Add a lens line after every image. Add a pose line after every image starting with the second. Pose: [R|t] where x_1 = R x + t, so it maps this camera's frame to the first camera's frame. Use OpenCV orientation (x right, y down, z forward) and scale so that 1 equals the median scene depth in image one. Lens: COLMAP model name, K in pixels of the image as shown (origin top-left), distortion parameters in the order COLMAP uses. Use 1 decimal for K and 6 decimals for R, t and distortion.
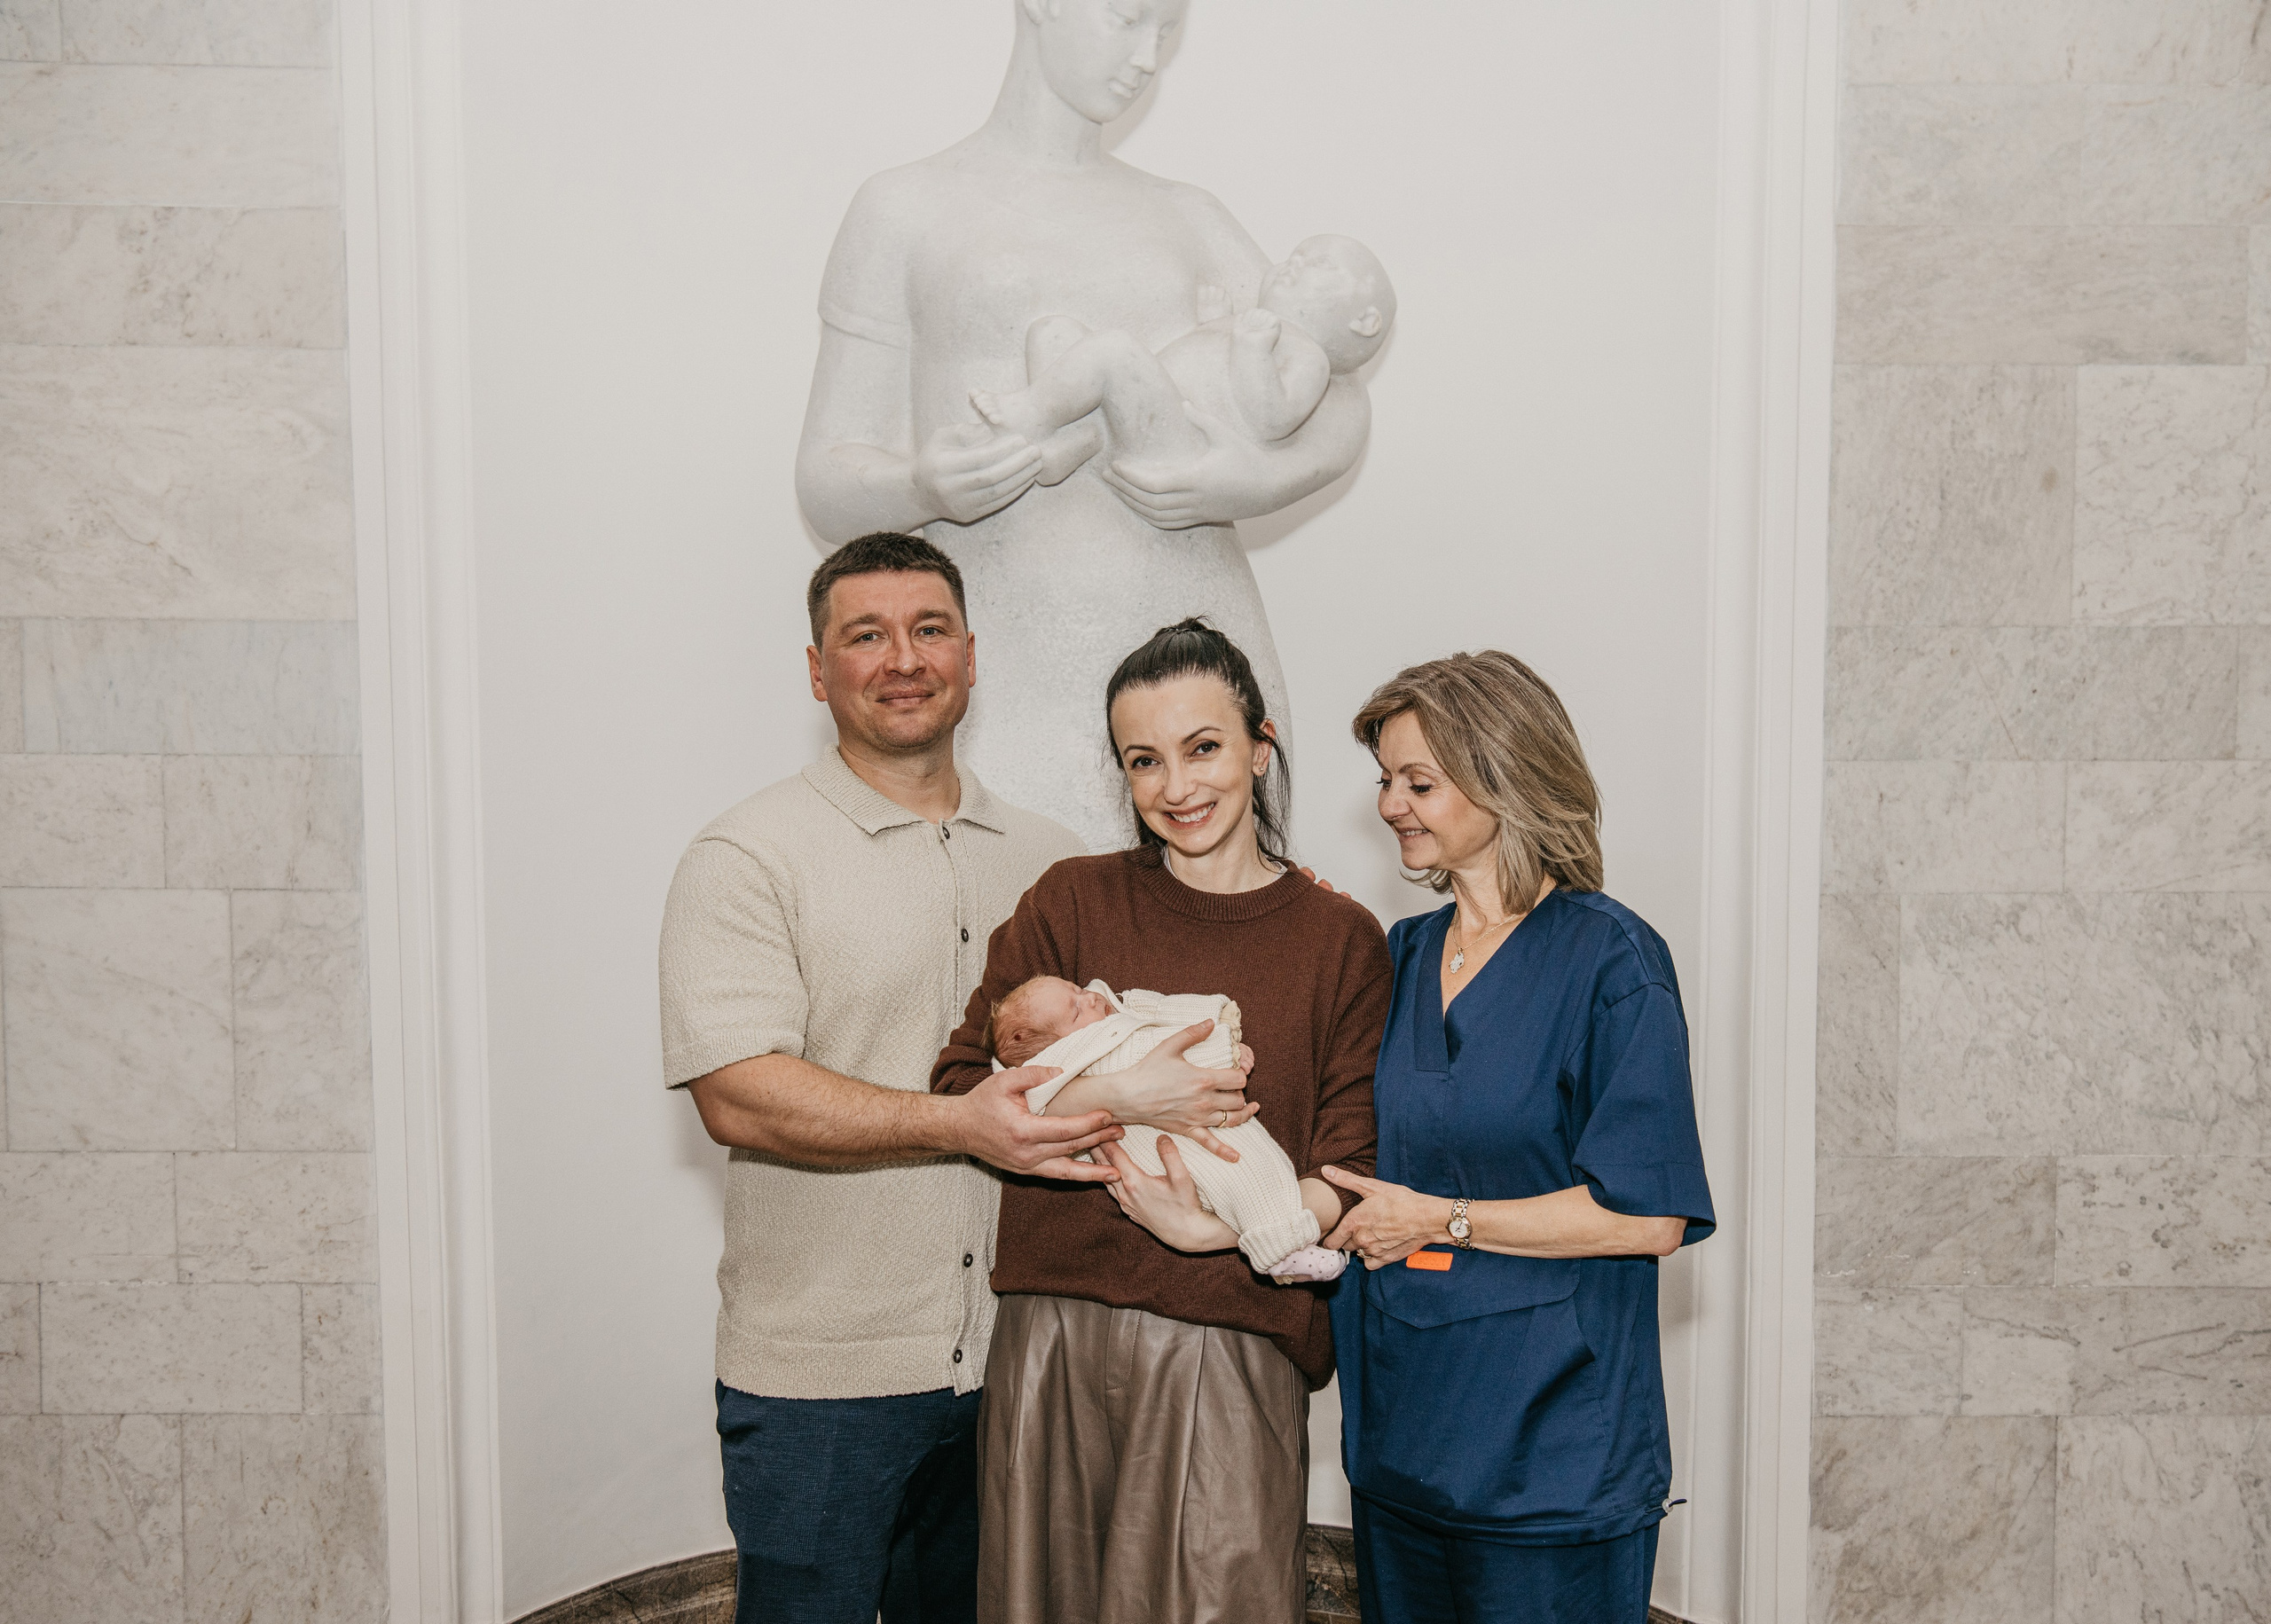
lens RADIAL K [[2120.5, 0, 1229.5], [0, 2120.5, 844.1], [0, 0, 1]] dist [0.001965, 0.000000]
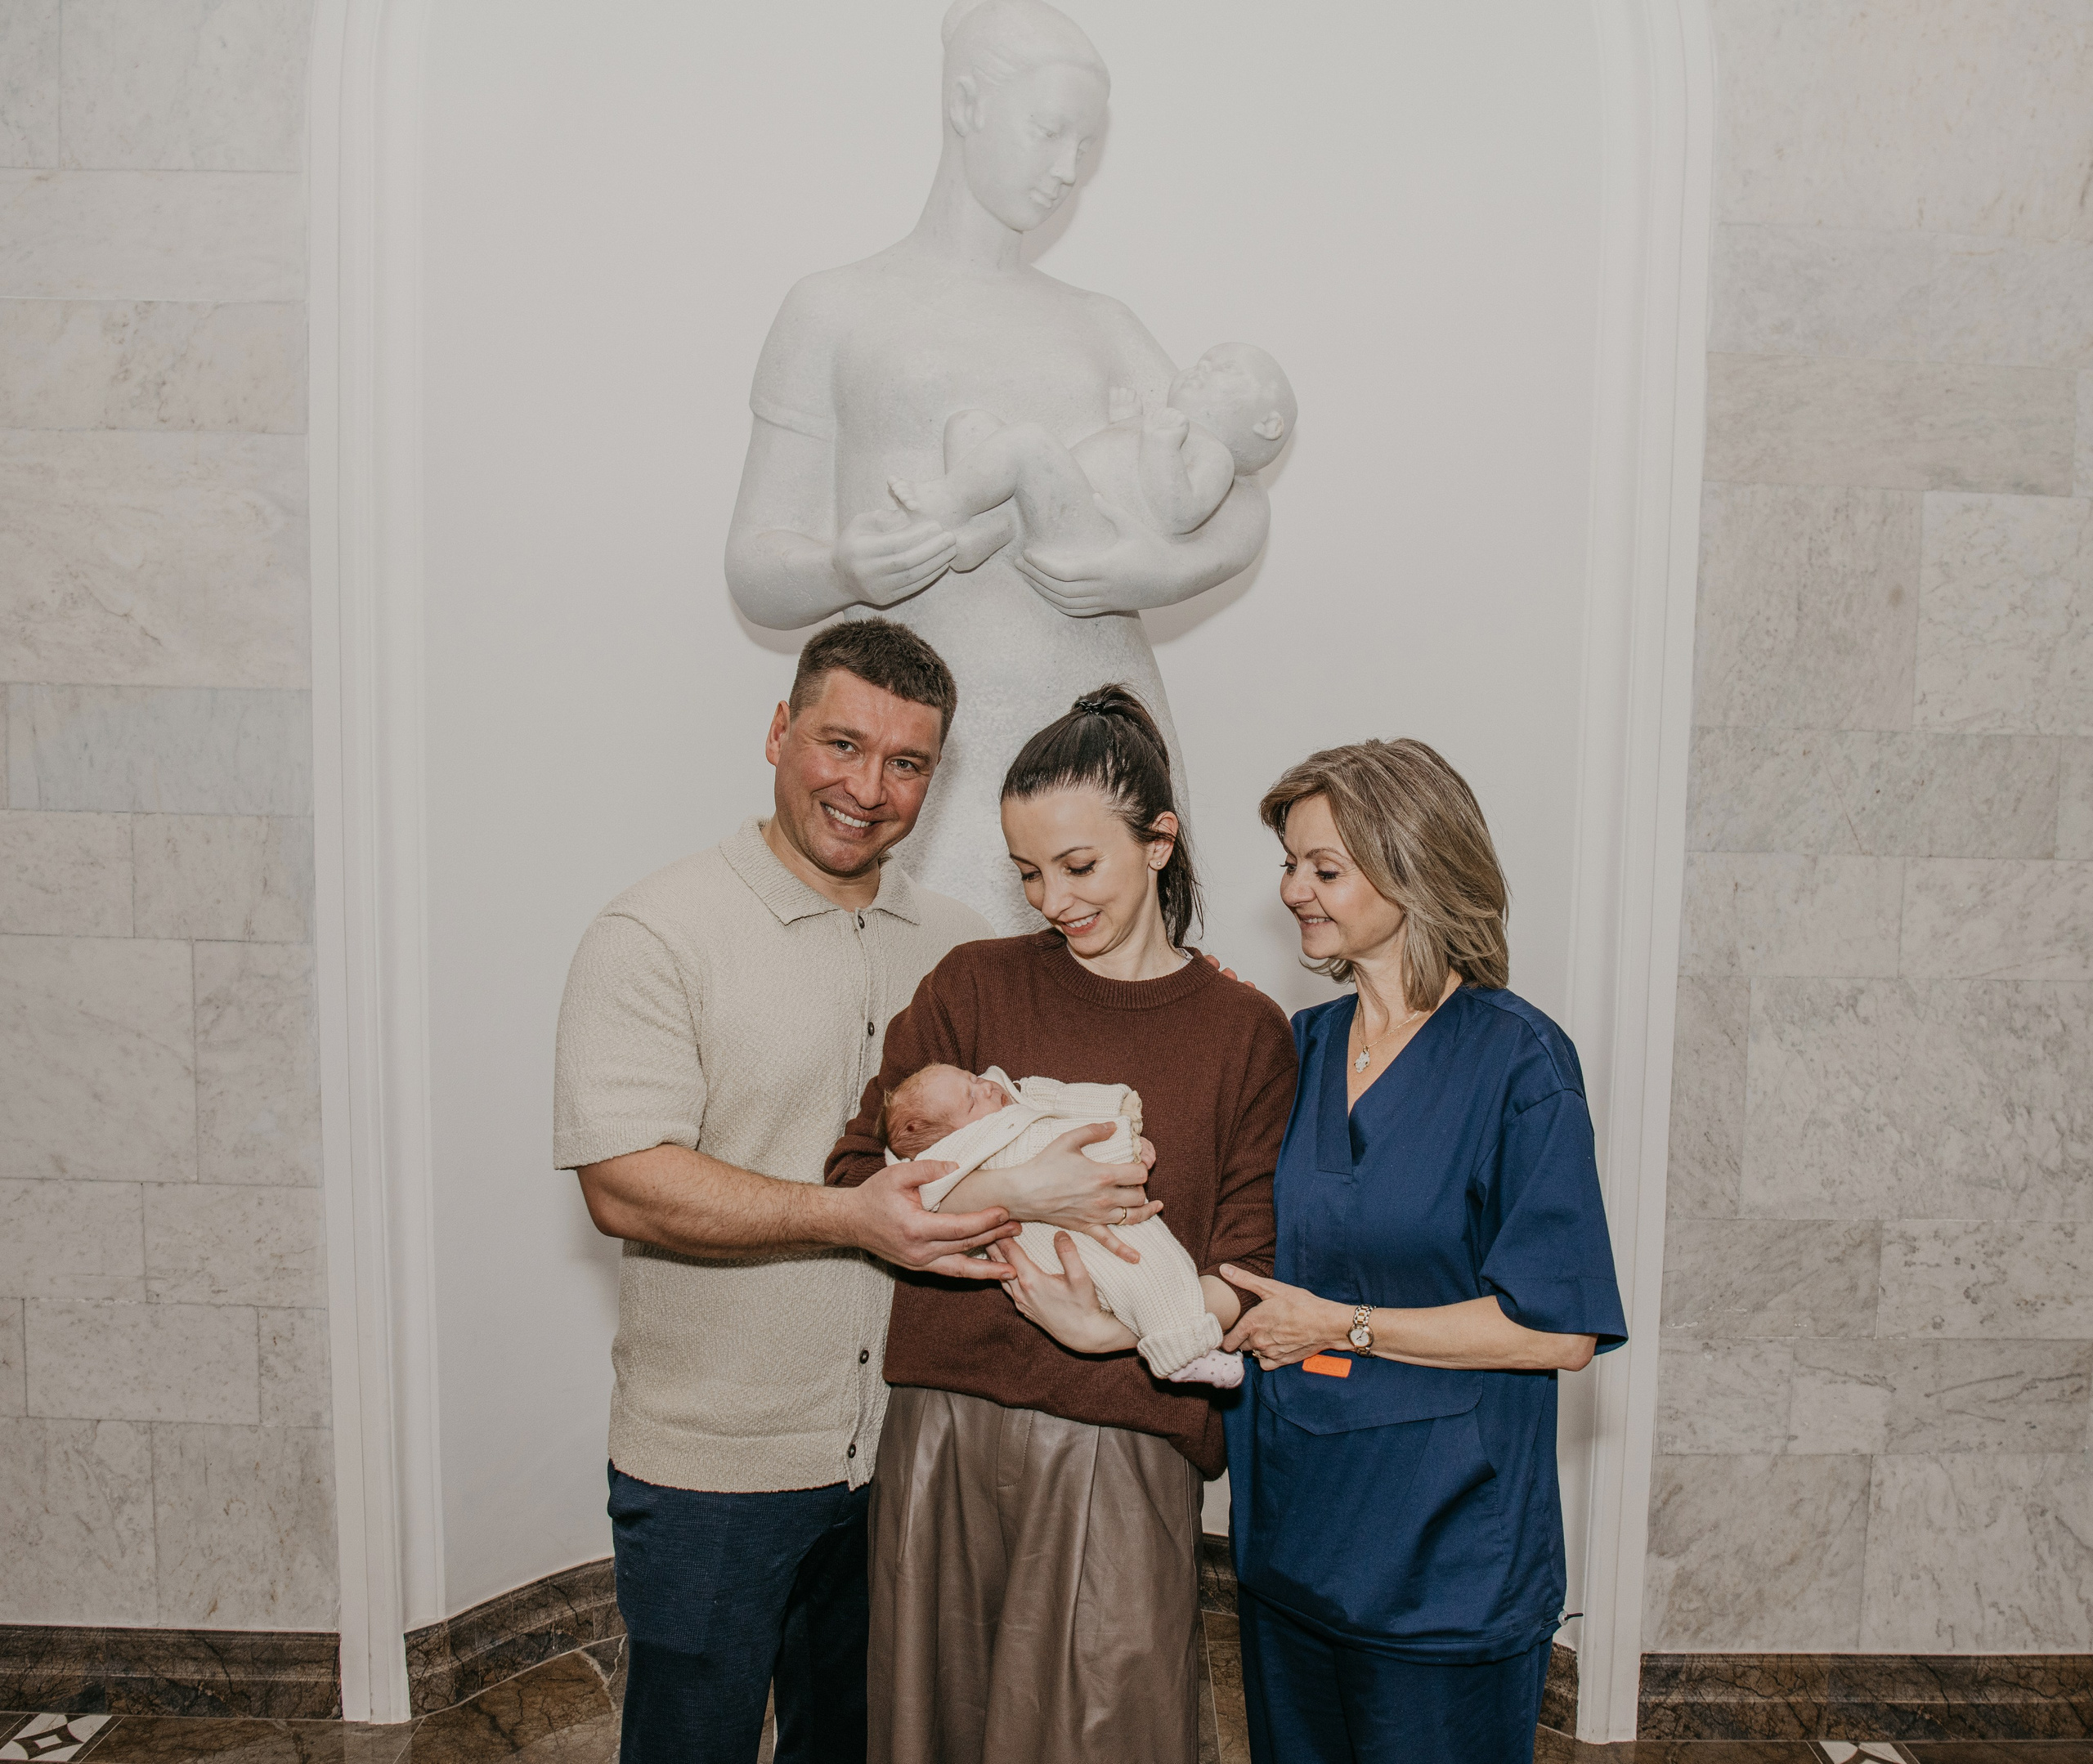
lens RADIAL K [[1678.9, 0, 1145.0], [0, 1678.9, 909.9], [0, 0, 1]] dist [-0.063727, 0.005296]
pose [[0.999618, 0.021276, 0.017652, -0.006422], [-0.021530, 0.999666, 0.014317, -0.016039], [-0.017342, -0.014692, 0.999742, 0.164148]]
